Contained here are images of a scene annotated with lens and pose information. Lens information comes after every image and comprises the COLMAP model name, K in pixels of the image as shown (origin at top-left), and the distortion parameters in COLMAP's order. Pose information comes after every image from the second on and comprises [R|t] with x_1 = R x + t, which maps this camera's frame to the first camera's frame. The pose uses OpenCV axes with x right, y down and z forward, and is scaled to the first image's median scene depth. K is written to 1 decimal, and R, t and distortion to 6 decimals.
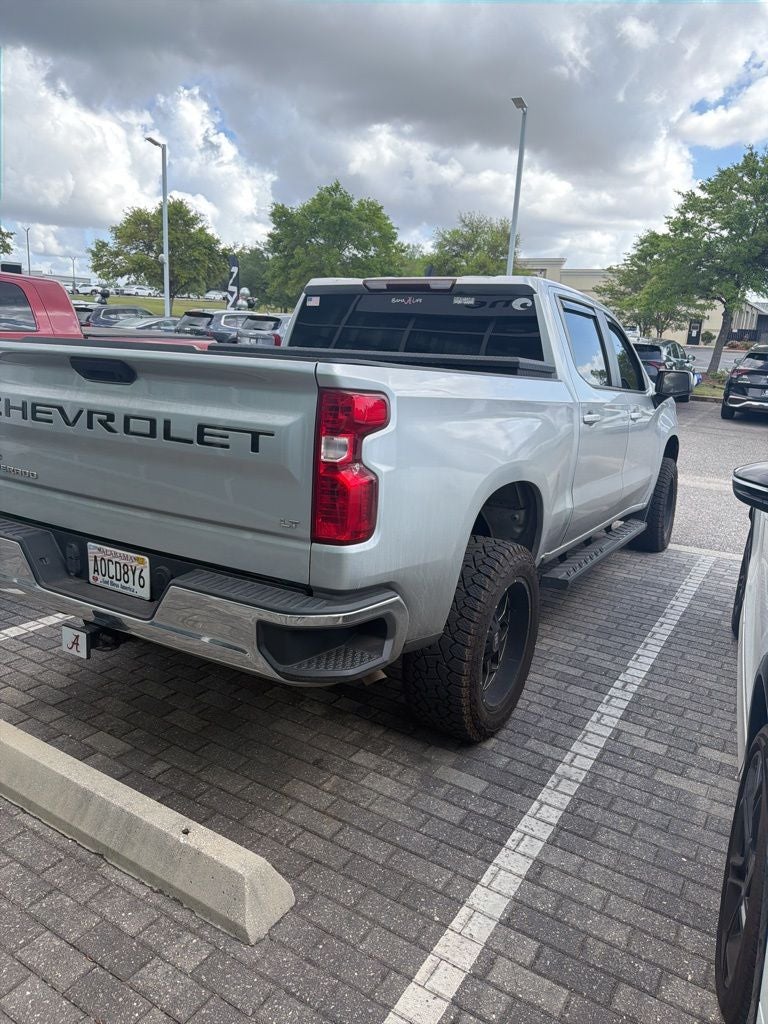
lens RADIAL K [[714.8, 0, 393.7], [0, 714.8, 509.2], [0, 0, 1]] dist [0.051640, -0.055839]
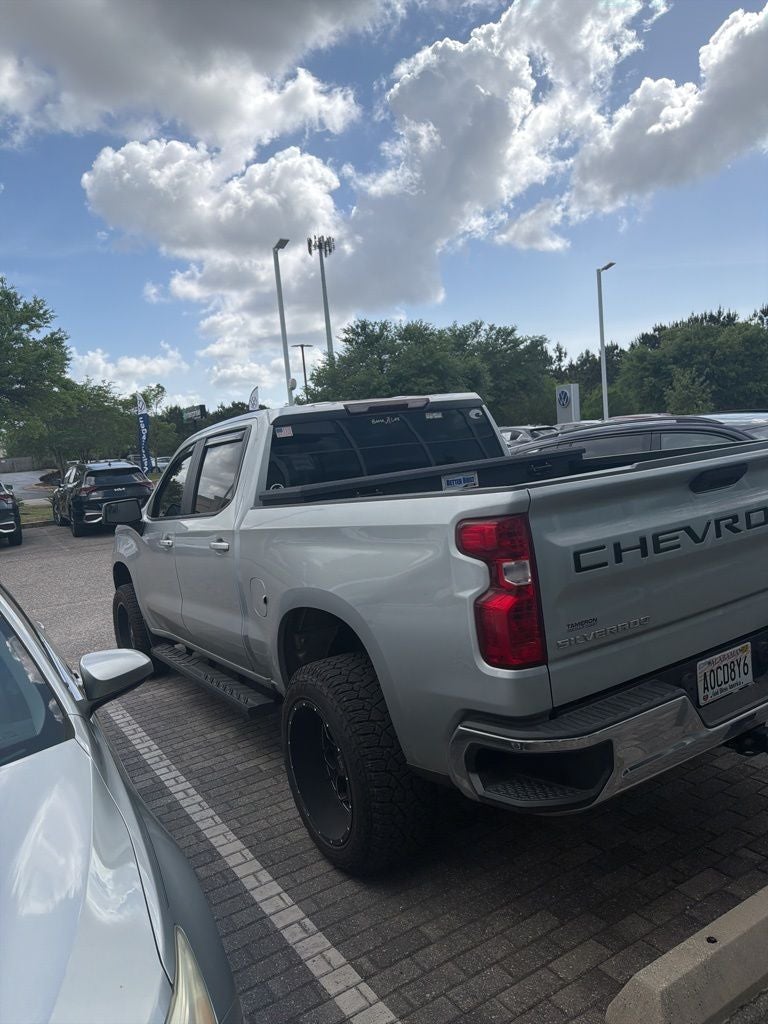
lens RADIAL K [[714.8, 0, 381.7], [0, 714.8, 516.0], [0, 0, 1]] dist [0.051640, -0.055839]
pose [[0.462069, -0.188437, 0.866593, -1.294879], [0.324809, 0.945226, 0.032347, -0.279636], [-0.825222, 0.266531, 0.497966, 0.755909]]
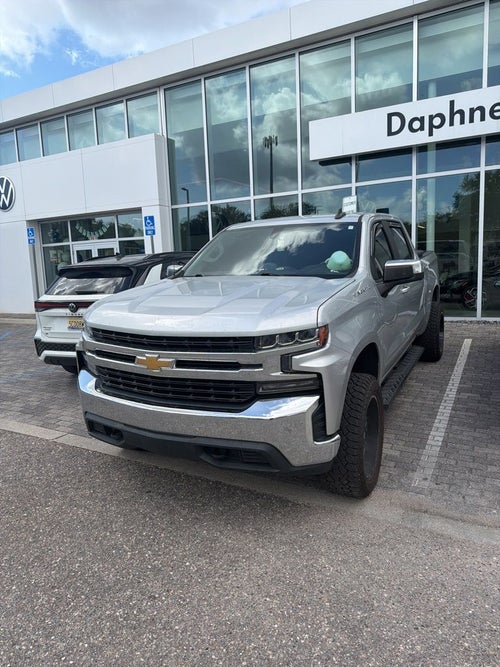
lens RADIAL K [[462.1, 0, 247.6], [0, 462.1, 330.8], [0, 0, 1]] dist [0.035291, -0.037336]
pose [[-0.998996, -0.013230, -0.042796, 0.586355], [-0.027997, 0.930199, 0.365987, -0.778254], [0.034967, 0.366818, -0.929635, 3.617720]]
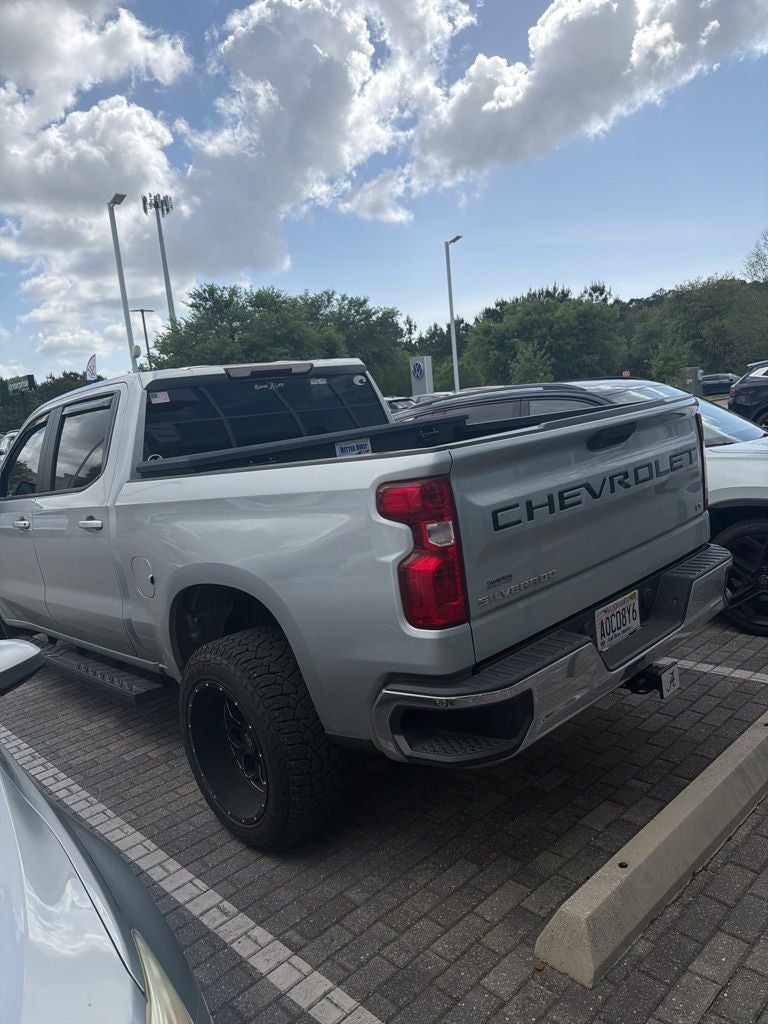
lens RADIAL K [[714.8, 0, 384.5], [0, 714.8, 523.6], [0, 0, 1]] dist [0.051640, -0.055839]
pose [[0.269794, -0.245197, 0.931177, -1.299622], [0.341079, 0.928672, 0.145715, -0.291283], [-0.900487, 0.278292, 0.334181, 0.827535]]
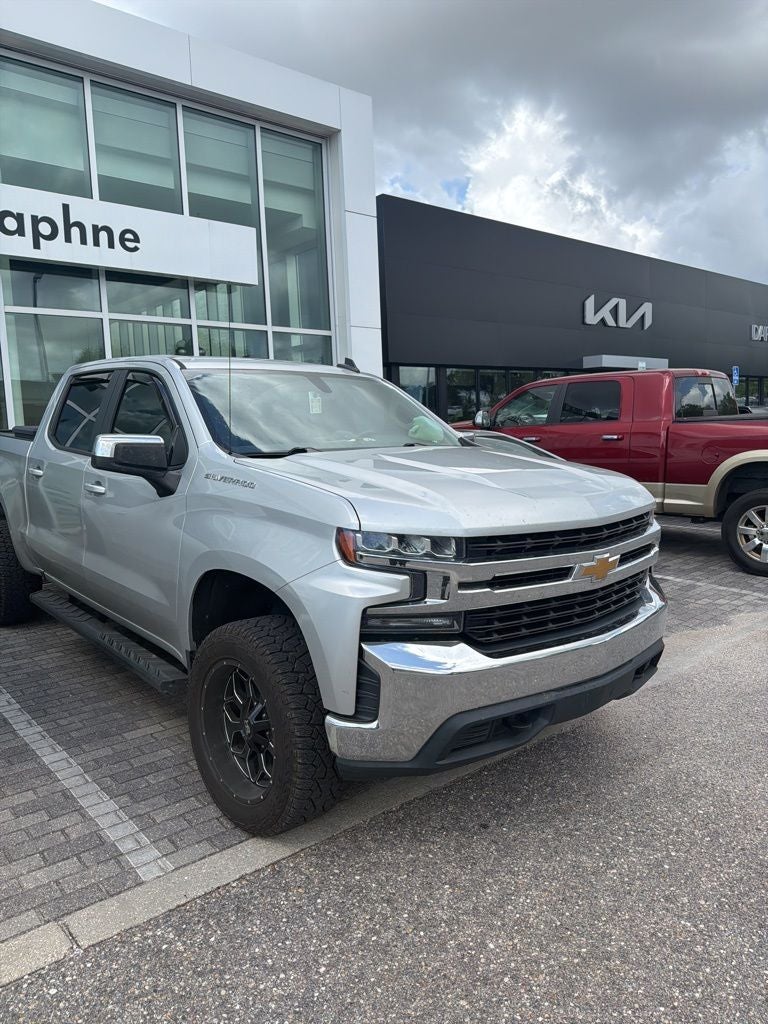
lens RADIAL K [[714.8, 0, 385.7], [0, 714.8, 508.0], [0, 0, 1]] dist [0.051640, -0.055839]
pose [[-0.324831, 0.058024, -0.943991, 1.771354], [-0.203809, 0.970371, 0.129777, -0.501419], [0.923551, 0.234549, -0.303380, 2.736886]]
